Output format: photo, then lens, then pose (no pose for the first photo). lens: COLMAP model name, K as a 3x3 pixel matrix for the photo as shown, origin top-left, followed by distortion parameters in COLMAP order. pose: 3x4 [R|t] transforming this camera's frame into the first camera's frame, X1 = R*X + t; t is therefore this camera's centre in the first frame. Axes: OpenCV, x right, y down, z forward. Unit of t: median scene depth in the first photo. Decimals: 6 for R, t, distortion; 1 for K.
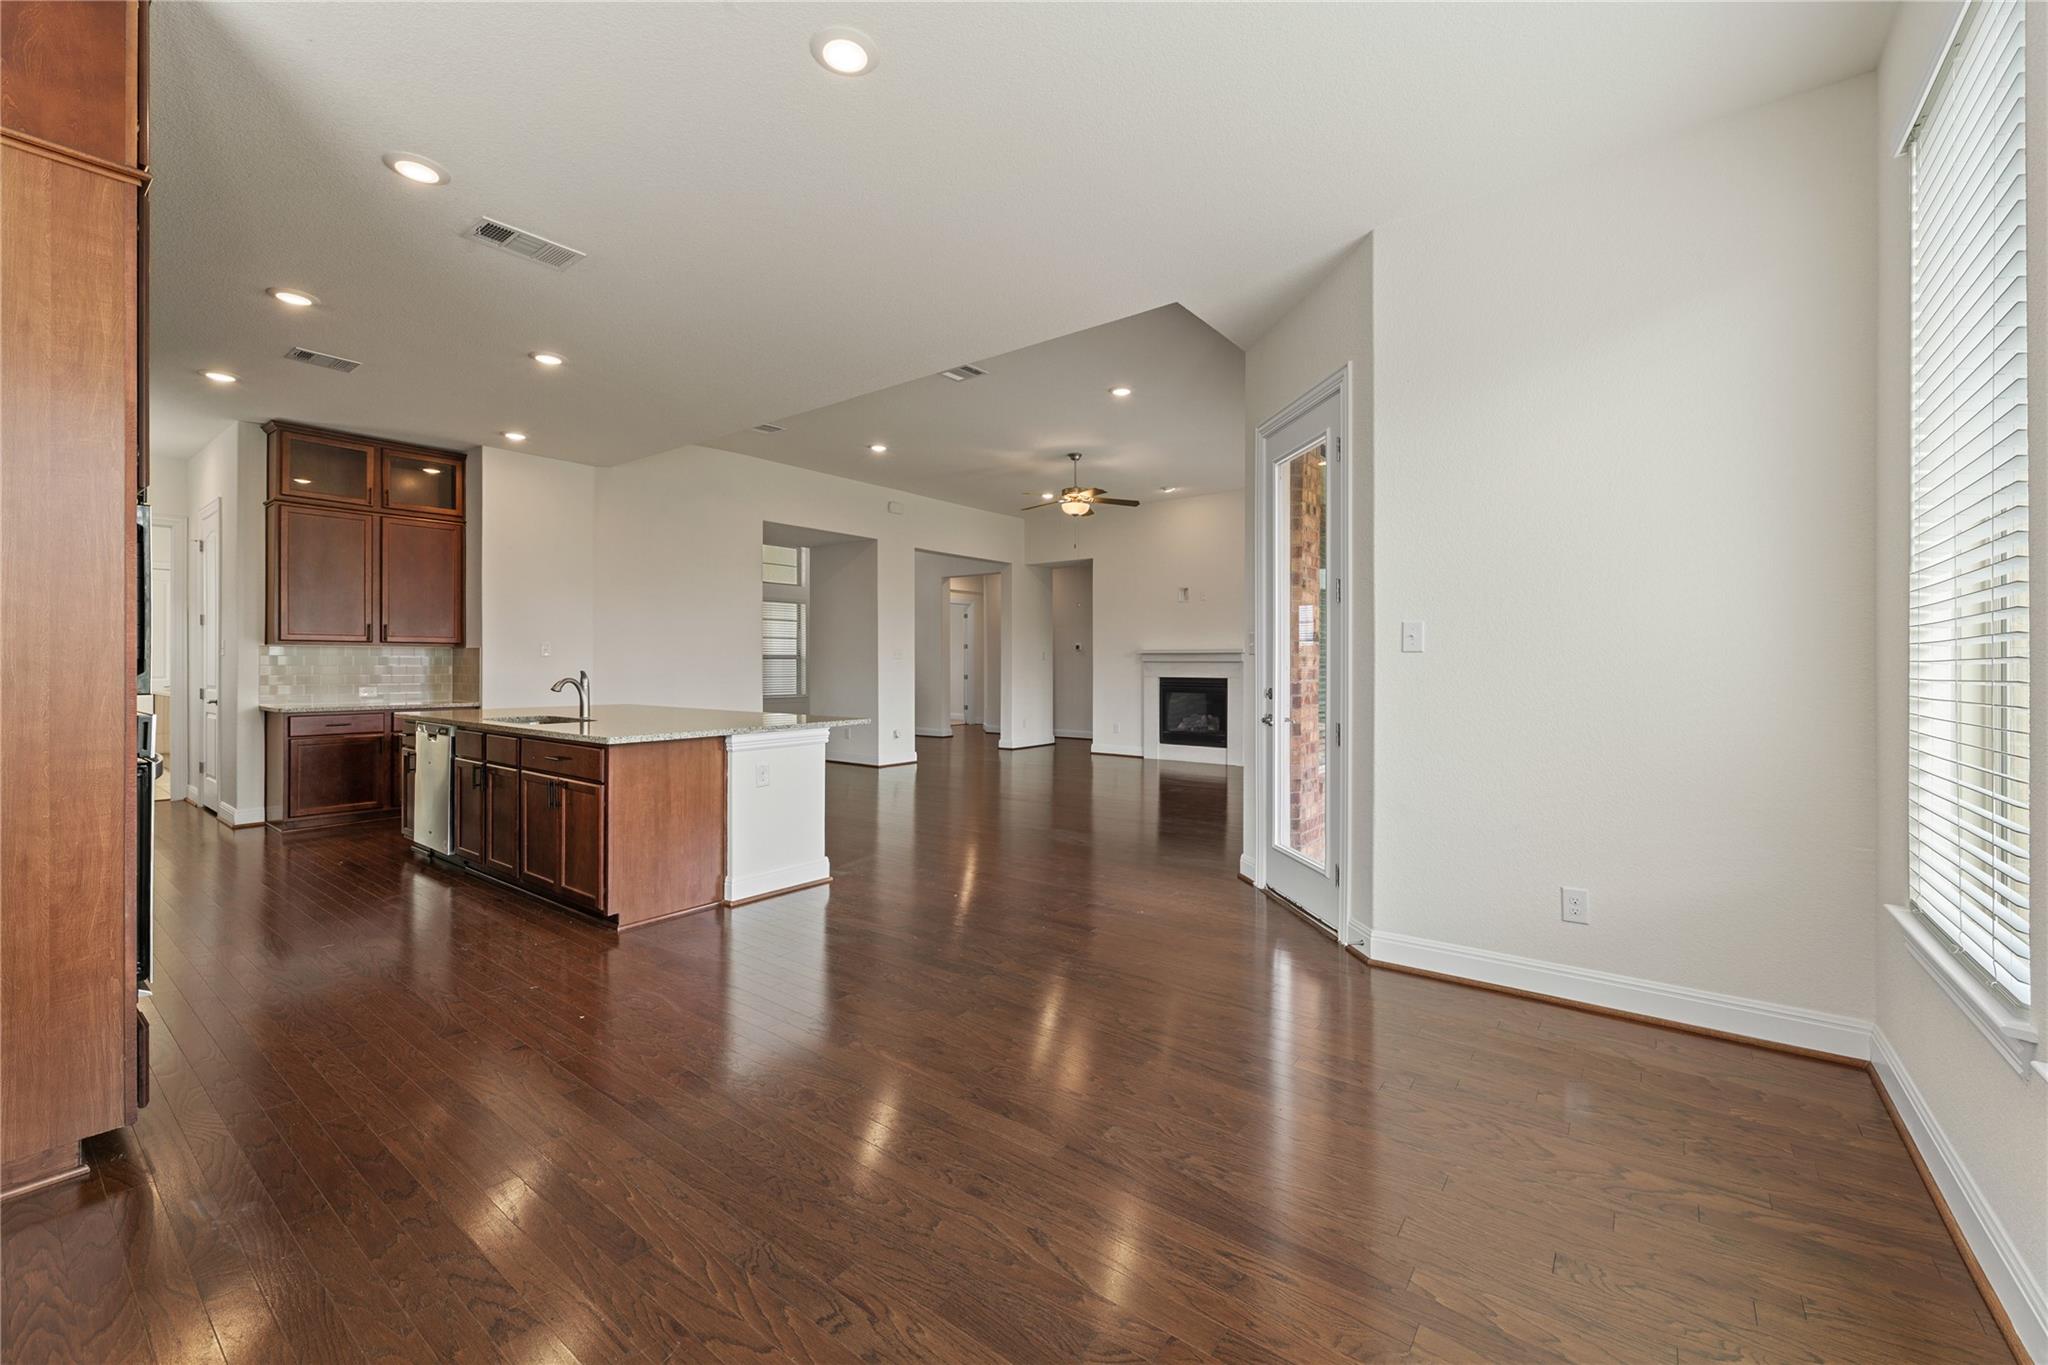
lens RADIAL K [[819.6, 0, 1021.8], [0, 819.6, 670.1], [0, 0, 1]] dist [0.003087, -0.000733]
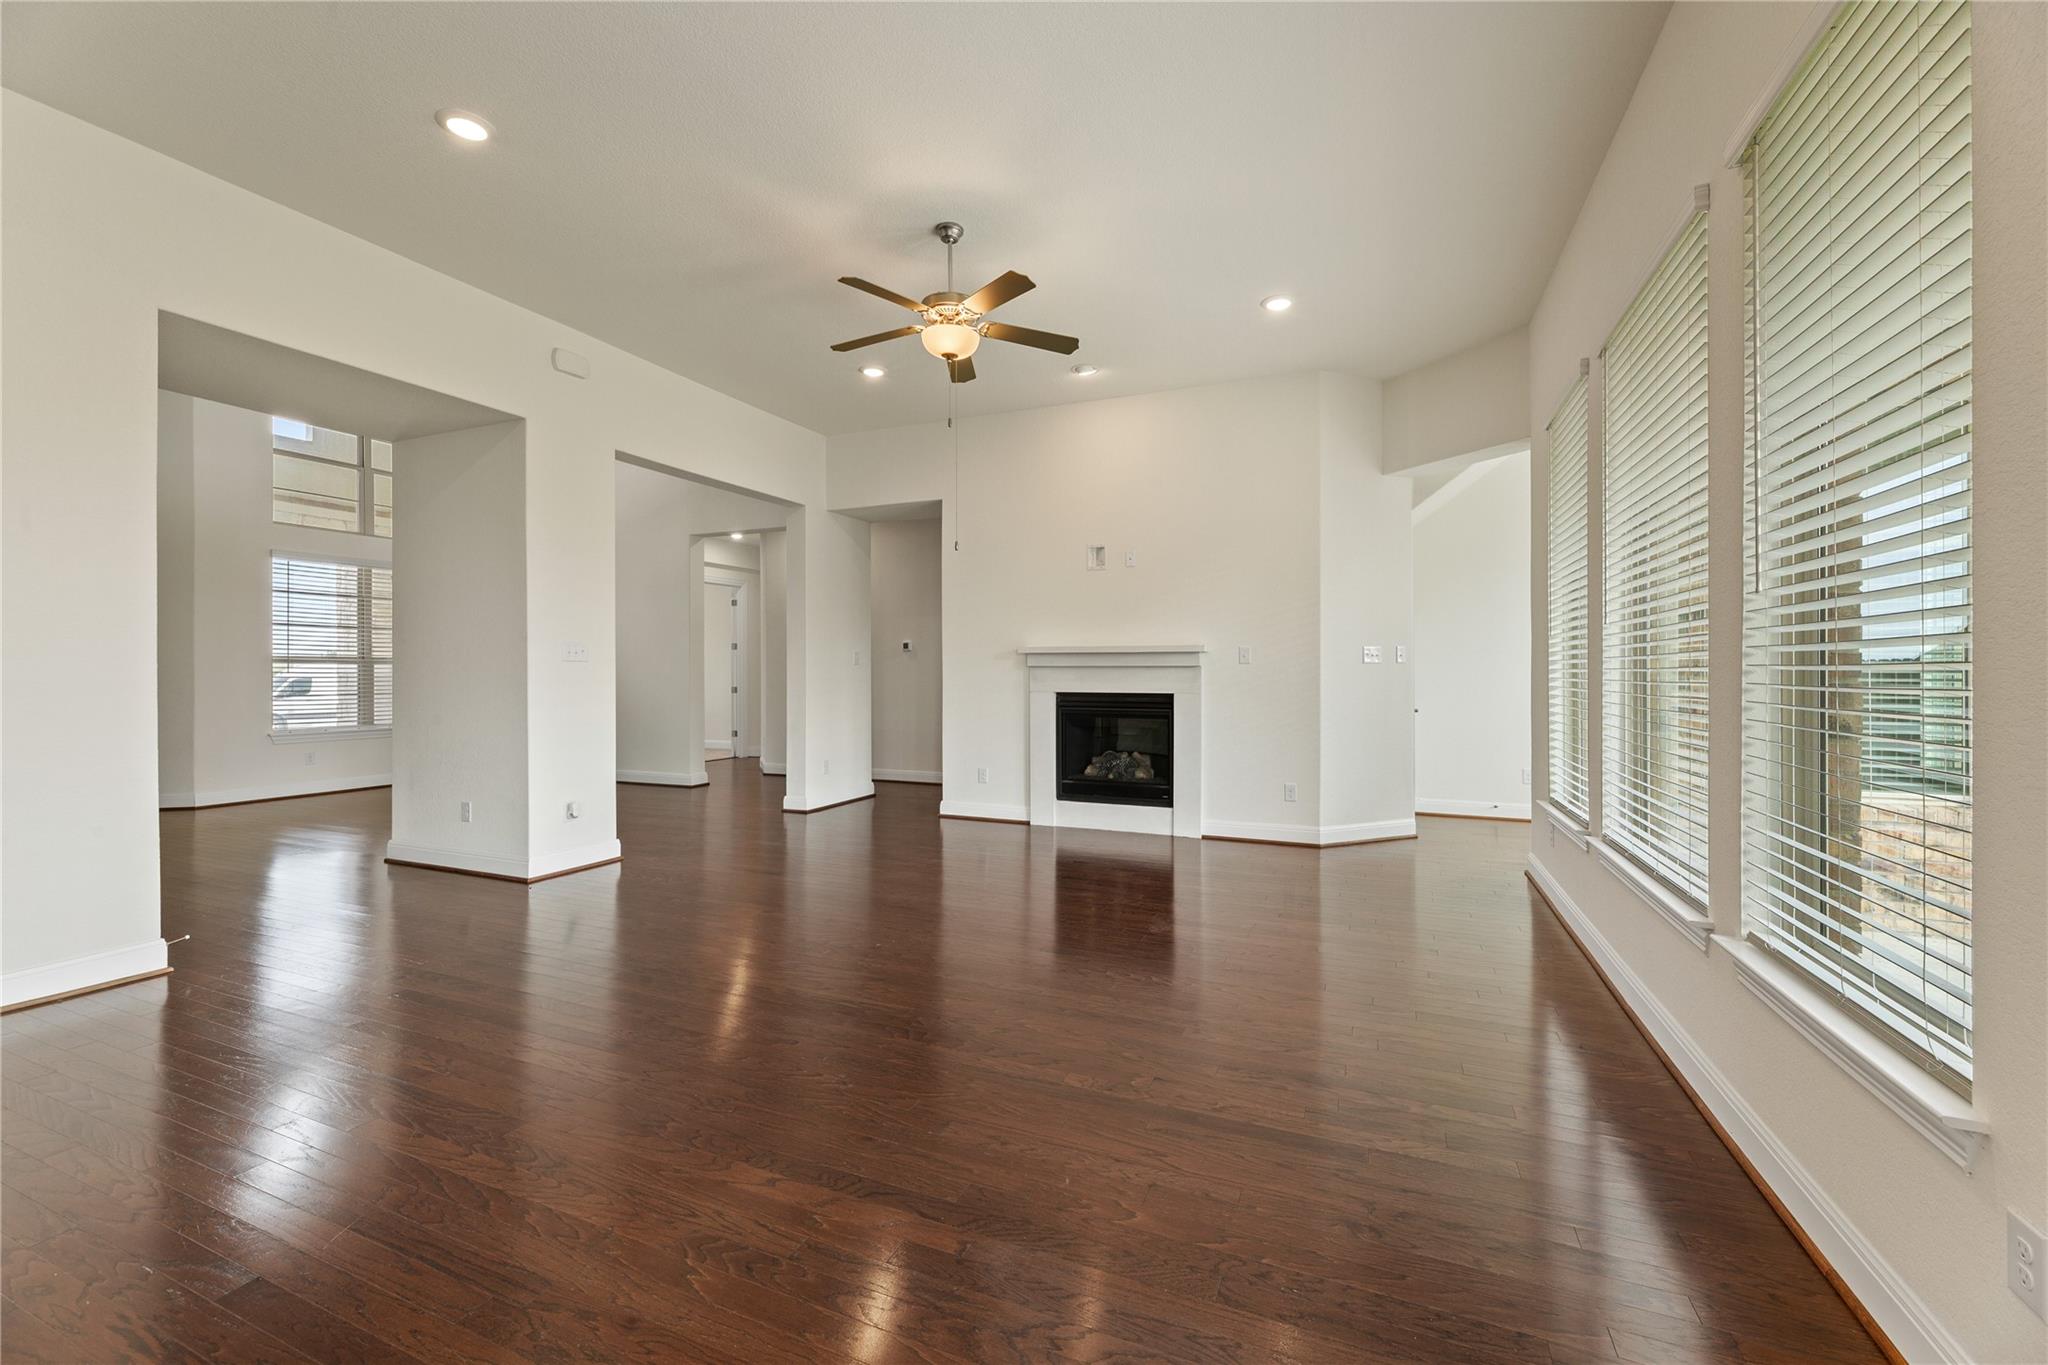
lens RADIAL K [[819.6, 0, 1022.4], [0, 819.6, 673.5], [0, 0, 1]] dist [0.003087, -0.000733]
pose [[0.967636, -0.002095, 0.252342, -0.011259], [0.003403, 0.999983, -0.004749, -0.002392], [-0.252328, 0.005454, 0.967626, 0.404939]]
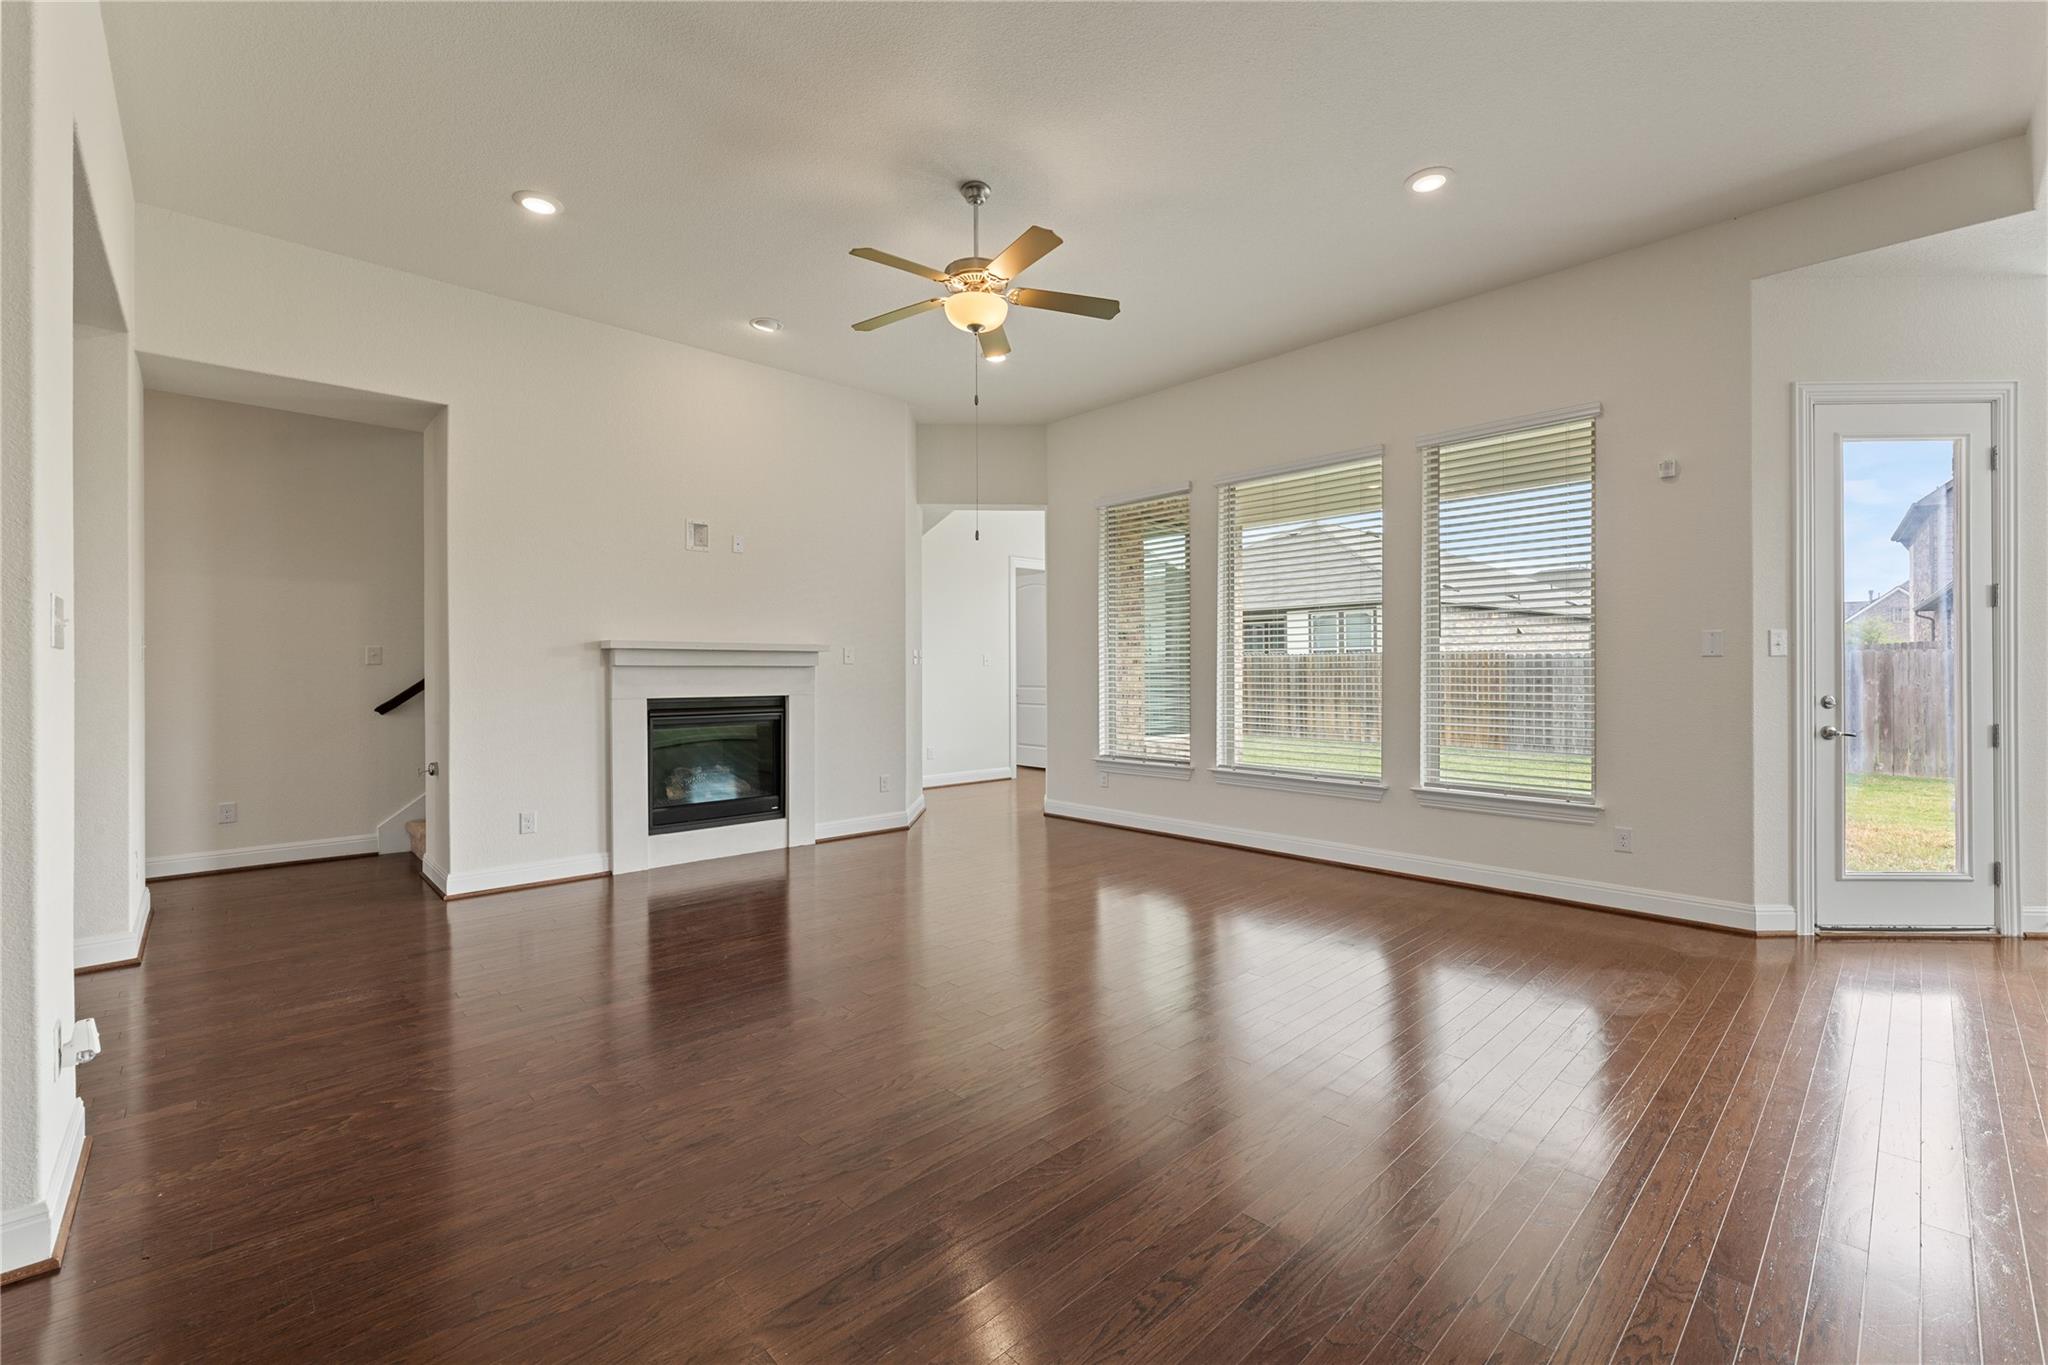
lens RADIAL K [[851.7, 0, 1036.0], [0, 851.7, 673.3], [0, 0, 1]] dist [-0.000216, -0.000253]
pose [[0.147117, -0.007544, 0.989090, -0.288579], [0.006144, 0.999959, 0.006713, -0.007760], [-0.989100, 0.005089, 0.147157, 0.686907]]
